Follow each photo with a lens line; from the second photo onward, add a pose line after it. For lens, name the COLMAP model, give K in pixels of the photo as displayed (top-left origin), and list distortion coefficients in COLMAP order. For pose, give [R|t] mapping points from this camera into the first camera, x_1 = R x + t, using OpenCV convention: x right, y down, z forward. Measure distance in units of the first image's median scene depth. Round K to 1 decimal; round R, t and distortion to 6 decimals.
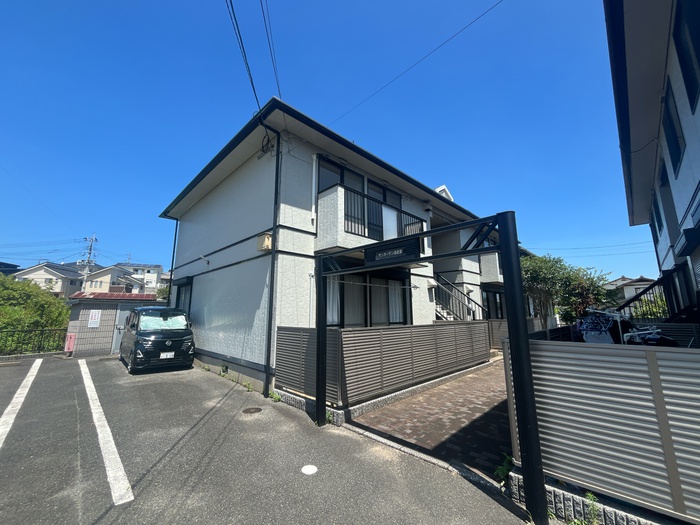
lens RADIAL K [[284.2, 0, 346.9], [0, 284.2, 260.8], [0, 0, 1]] dist [-0.002424, -0.000362]
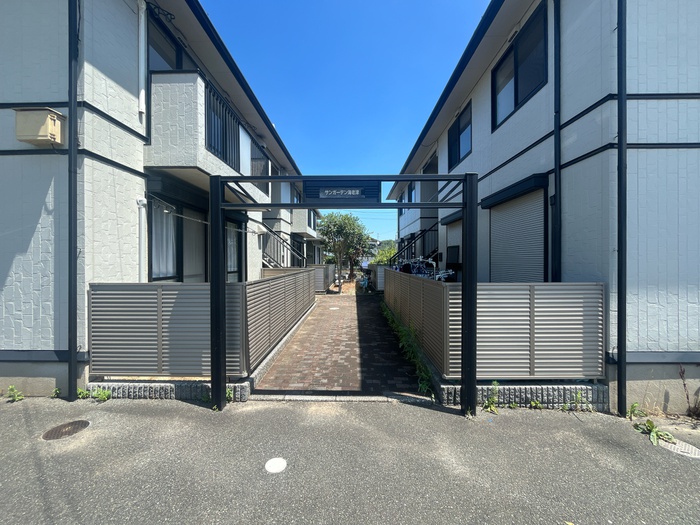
lens RADIAL K [[284.2, 0, 346.9], [0, 284.2, 260.8], [0, 0, 1]] dist [-0.002424, -0.000362]
pose [[0.712131, 0.000188, 0.702046, -0.277202], [-0.128265, 0.983203, 0.129844, 0.040393], [-0.690230, -0.182514, 0.700194, 0.229978]]
